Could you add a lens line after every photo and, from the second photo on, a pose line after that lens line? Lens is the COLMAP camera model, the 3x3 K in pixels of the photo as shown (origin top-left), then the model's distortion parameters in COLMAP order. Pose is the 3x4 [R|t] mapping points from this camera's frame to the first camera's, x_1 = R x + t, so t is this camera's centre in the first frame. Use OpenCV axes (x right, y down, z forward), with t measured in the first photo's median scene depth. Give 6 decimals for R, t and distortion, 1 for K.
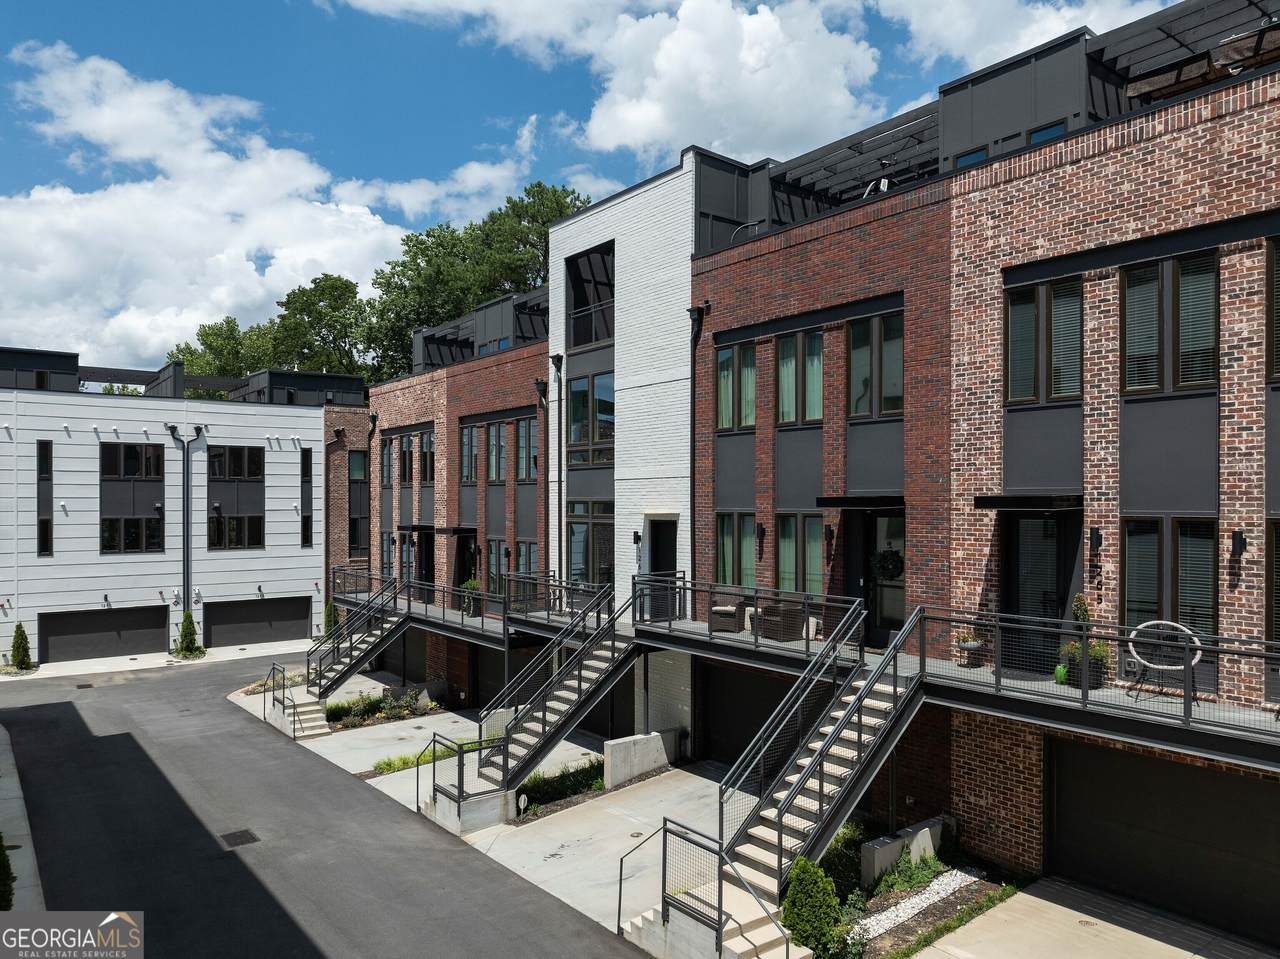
lens RADIAL K [[920.4, 0, 640.0], [0, 920.4, 479.5], [0, 0, 1]] dist [-0.003921, -0.000854]
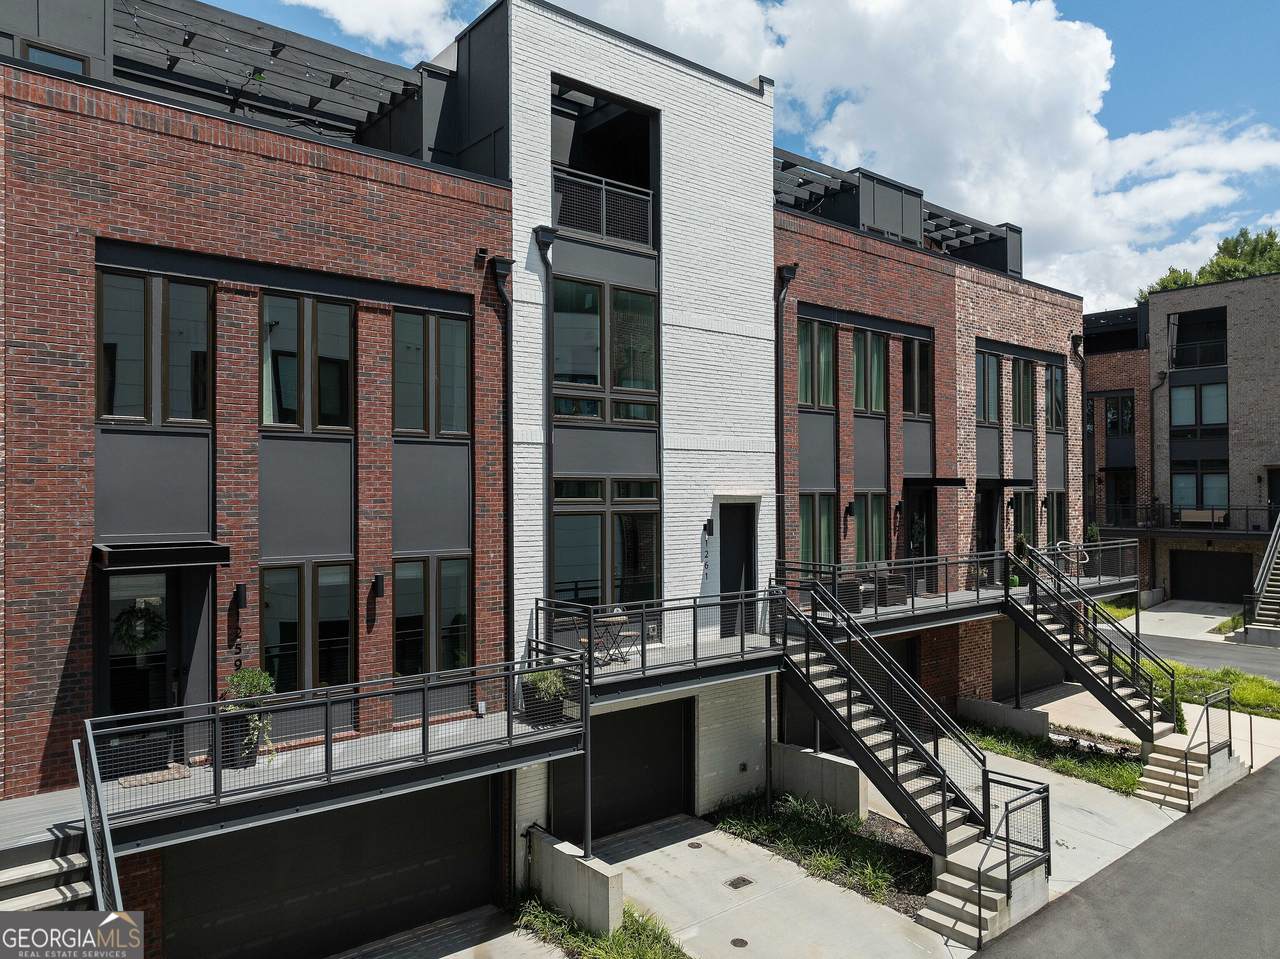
lens RADIAL K [[889.6, 0, 640.0], [0, 889.6, 479.5], [0, 0, 1]] dist [-0.012778, -0.000953]
pose [[-0.038430, 0.021655, 0.999027, -0.780872], [-0.015427, 0.999633, -0.022261, 0.043015], [-0.999142, -0.016267, -0.038082, 1.146901]]
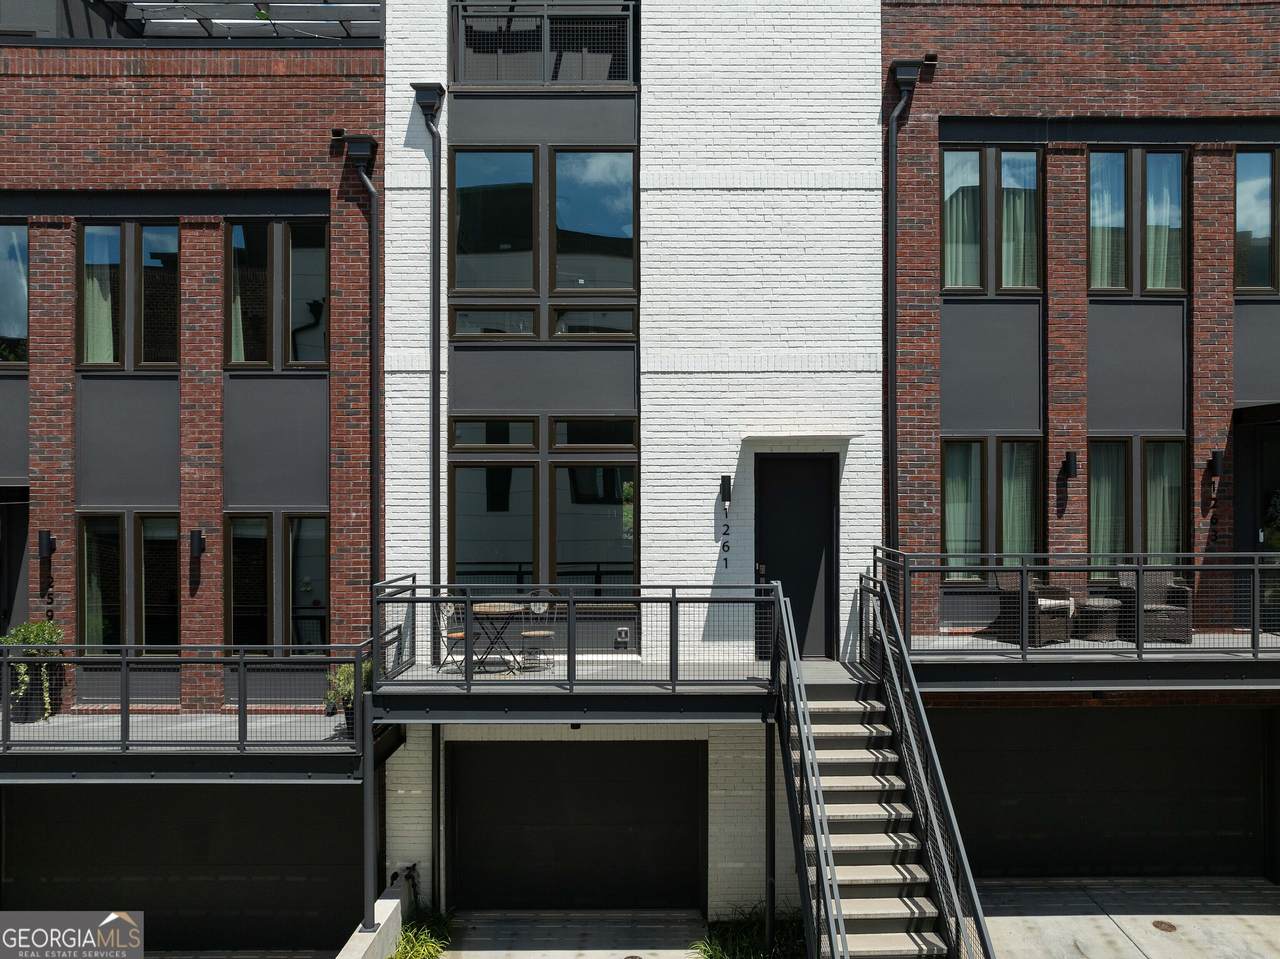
lens RADIAL K [[891.3, 0, 641.6], [0, 891.3, 460.5], [0, 0, 1]] dist [-0.040086, 0.041617]
pose [[0.595245, 0.008268, 0.803502, -0.442392], [-0.017283, 0.999847, 0.002515, 0.049869], [-0.803358, -0.015384, 0.595297, 0.791460]]
